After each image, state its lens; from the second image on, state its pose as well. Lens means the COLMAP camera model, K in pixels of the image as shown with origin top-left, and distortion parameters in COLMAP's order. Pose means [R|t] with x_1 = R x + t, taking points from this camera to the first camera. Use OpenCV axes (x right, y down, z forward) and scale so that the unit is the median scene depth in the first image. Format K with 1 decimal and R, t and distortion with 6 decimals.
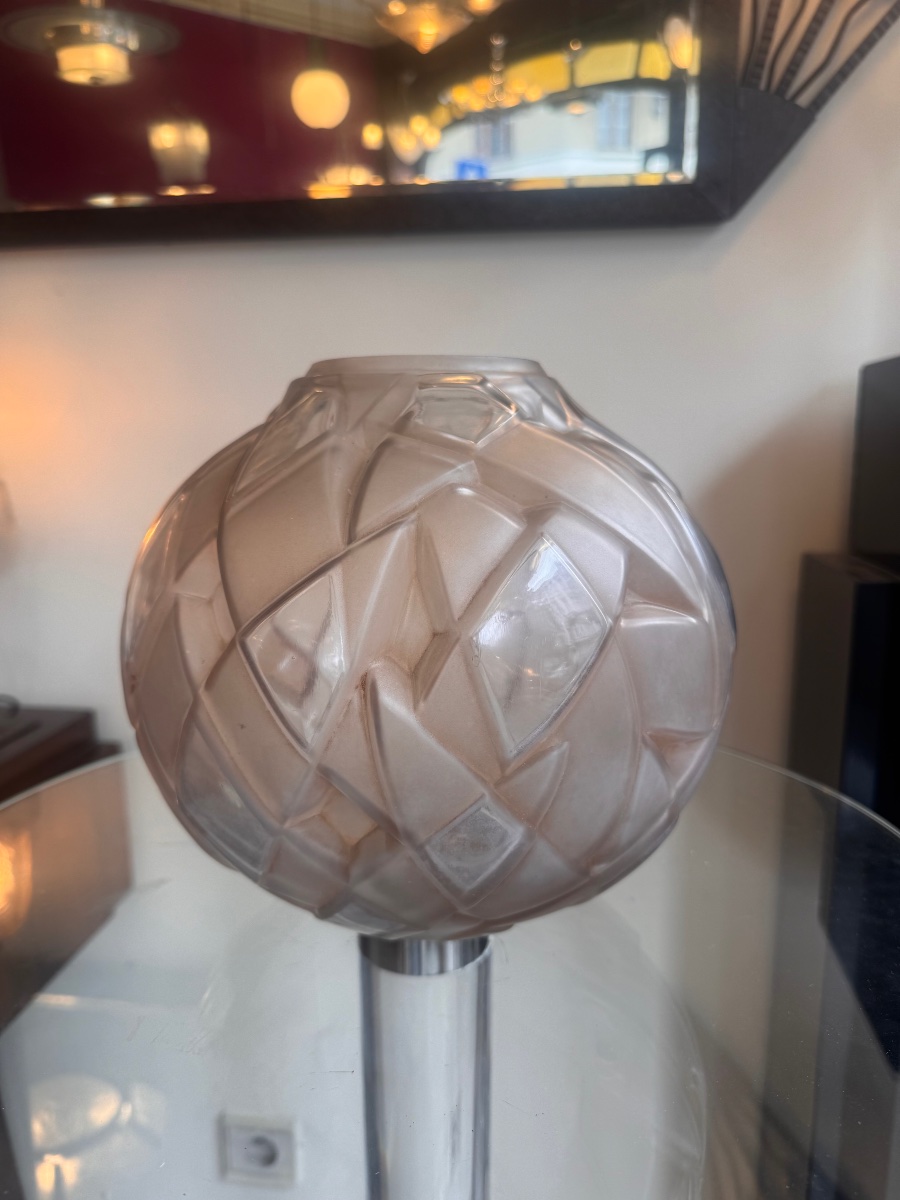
lens RADIAL K [[882.7, 0, 450.0], [0, 882.7, 600.0], [0, 0, 1]] dist [-0.001301, -0.004547]
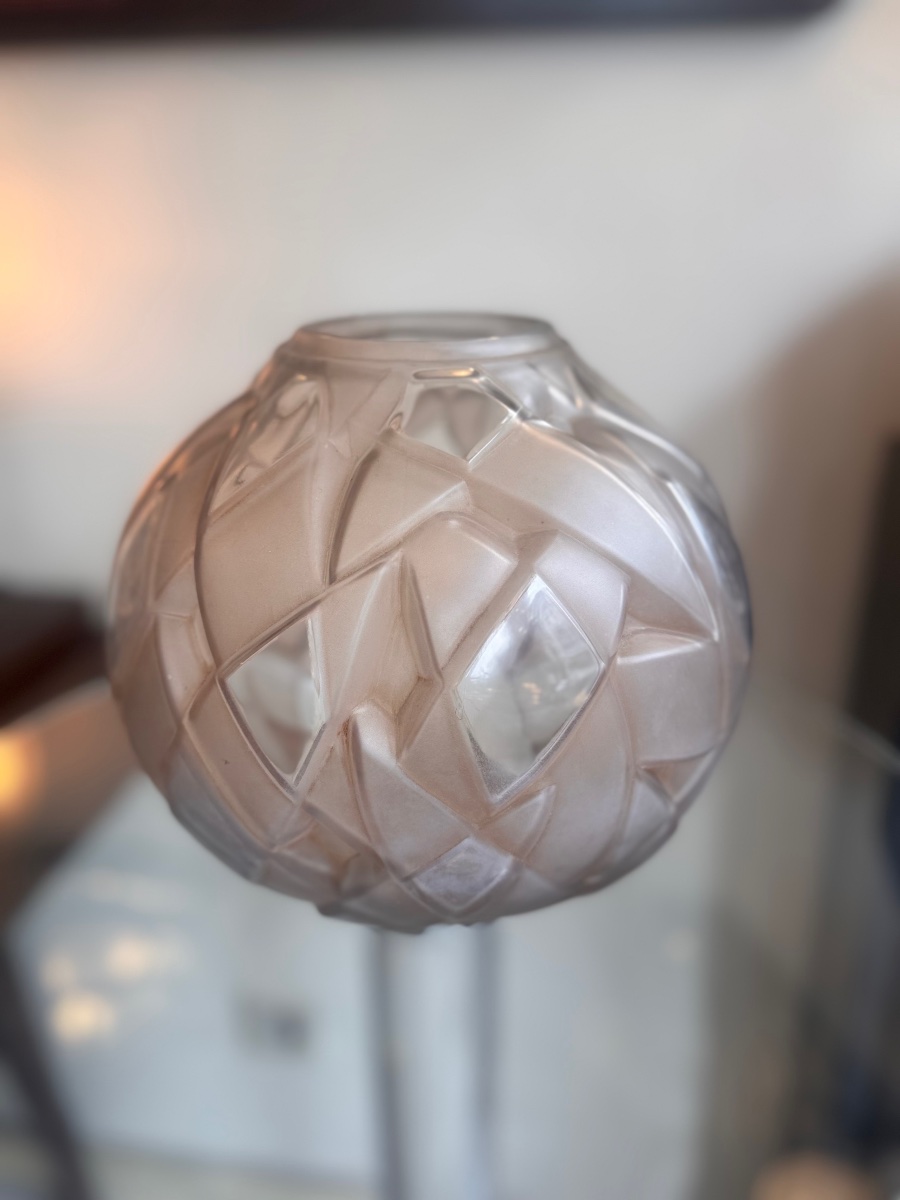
lens RADIAL K [[1011.7, 0, 450.0], [0, 1011.7, 600.0], [0, 0, 1]] dist [-0.003994, 0.001284]
pose [[0.998908, 0.012881, -0.044900, 0.060083], [-0.004291, 0.982467, 0.186387, -0.232782], [0.046514, -0.185991, 0.981450, -0.064004]]
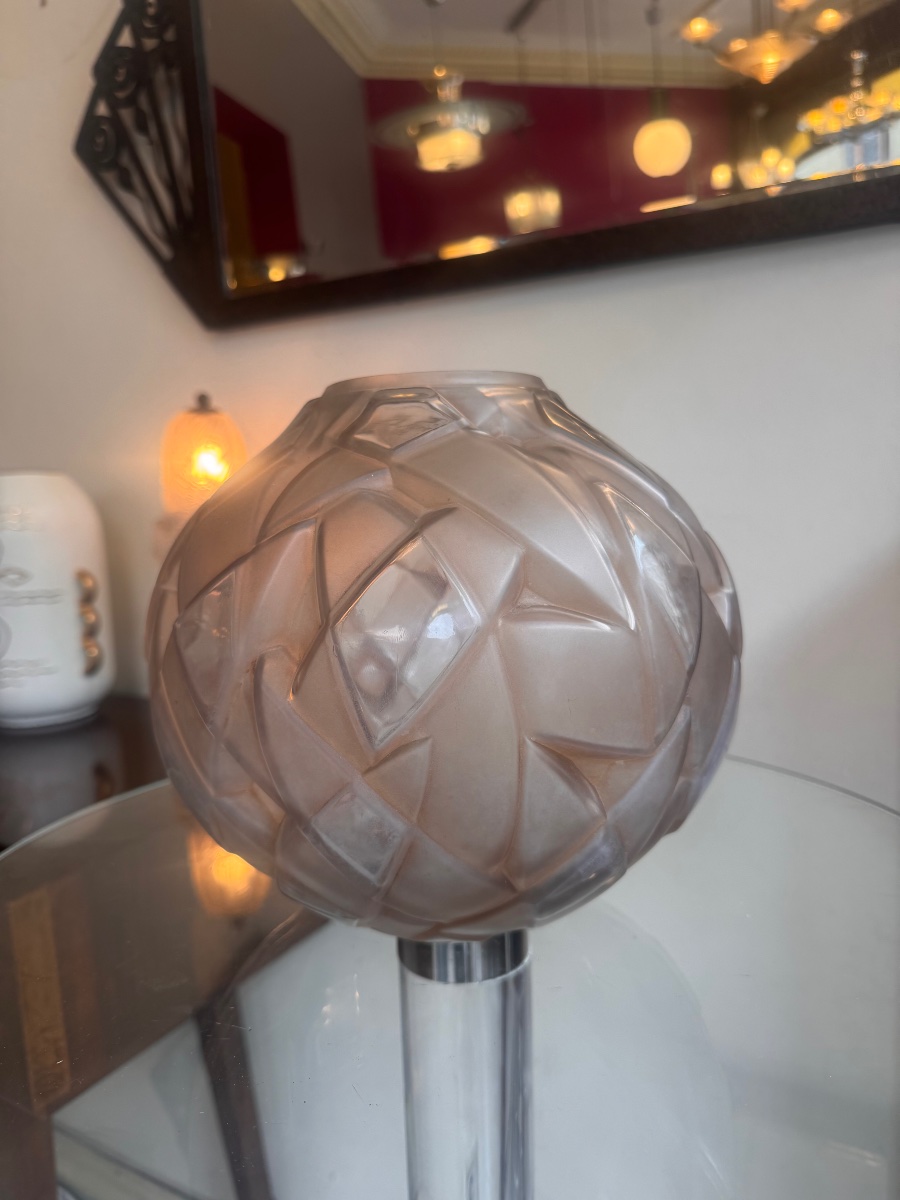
lens RADIAL K [[887.9, 0, 450.0], [0, 887.9, 600.0], [0, 0, 1]] dist [0.001205, -0.001861]
pose [[0.926142, 0.024164, -0.376399, 0.496875], [-0.044204, 0.998022, -0.044694, 0.044962], [0.374575, 0.058031, 0.925379, 0.053527]]
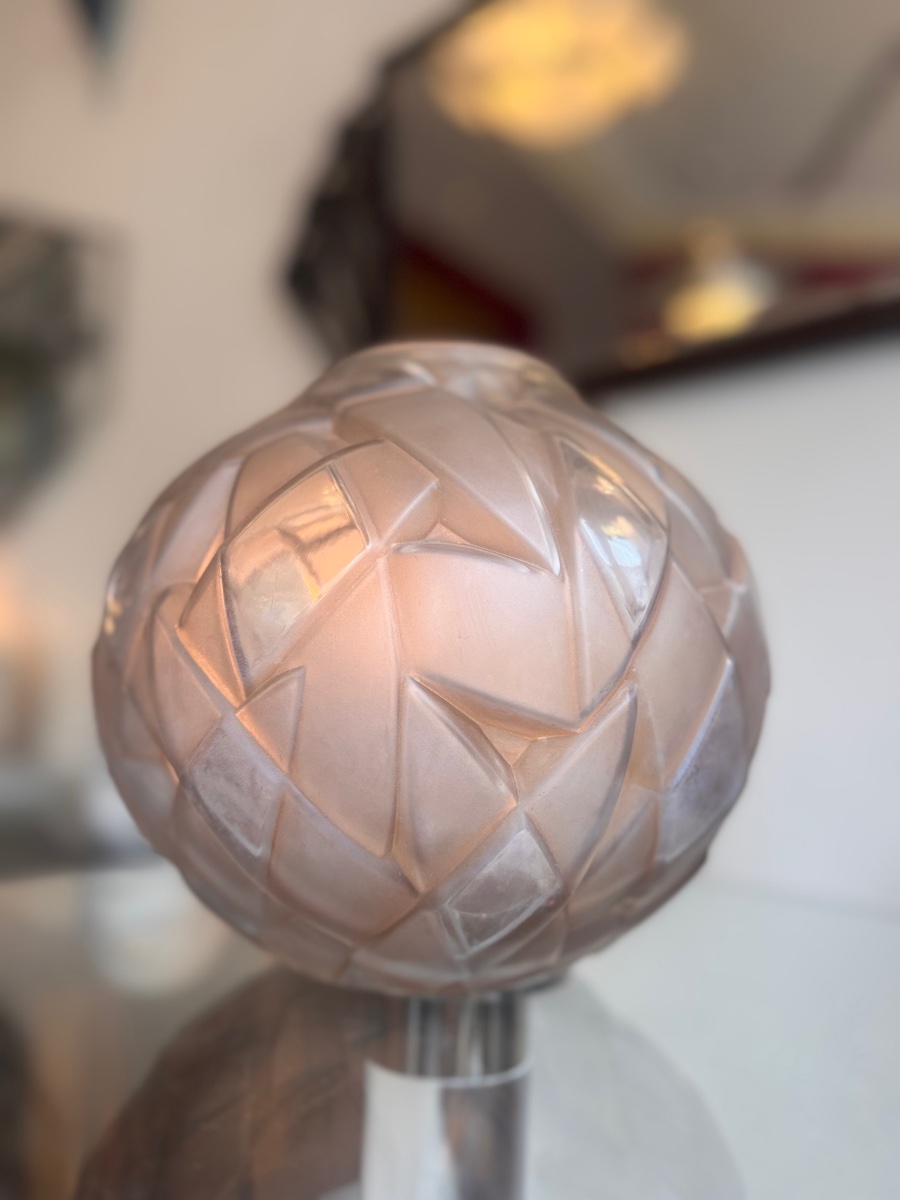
lens RADIAL K [[1029.9, 0, 450.0], [0, 1029.9, 600.0], [0, 0, 1]] dist [-0.000126, -0.000314]
pose [[0.810006, -0.010909, -0.586320, 0.814088], [-0.148660, 0.963347, -0.223298, 0.287384], [0.567266, 0.268036, 0.778695, 0.231413]]
